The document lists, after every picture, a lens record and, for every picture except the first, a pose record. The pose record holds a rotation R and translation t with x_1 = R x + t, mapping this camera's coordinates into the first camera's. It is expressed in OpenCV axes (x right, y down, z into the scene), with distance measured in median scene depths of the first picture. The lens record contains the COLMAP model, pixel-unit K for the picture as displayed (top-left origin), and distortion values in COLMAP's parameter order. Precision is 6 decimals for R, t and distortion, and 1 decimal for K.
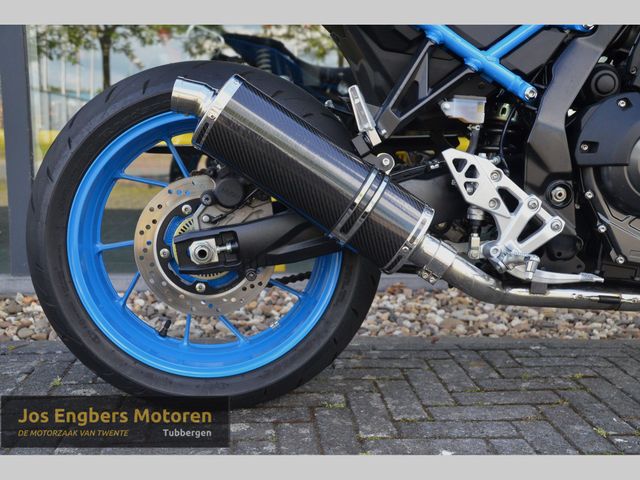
lens RADIAL K [[737.5, 0, 307.4], [0, 737.5, 245.1], [0, 0, 1]] dist [0.021361, 0.000000]
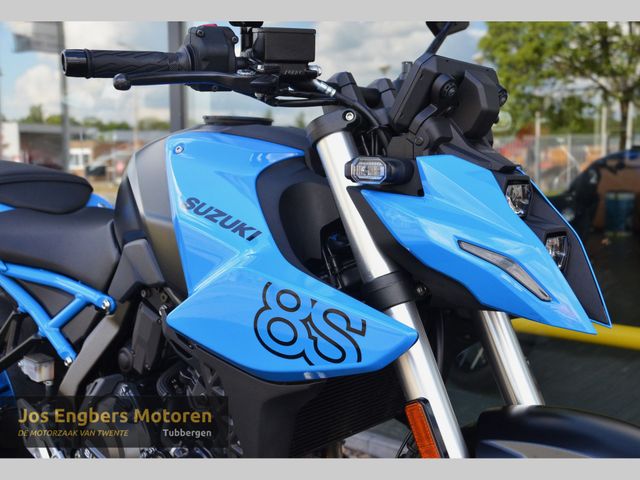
lens RADIAL K [[737.5, 0, 351.8], [0, 737.5, 230.5], [0, 0, 1]] dist [0.021361, 0.000000]
pose [[0.716195, 0.041145, -0.696686, 1.406200], [-0.086472, 0.995800, -0.030084, -0.411167], [0.692522, 0.081789, 0.716745, 0.468750]]
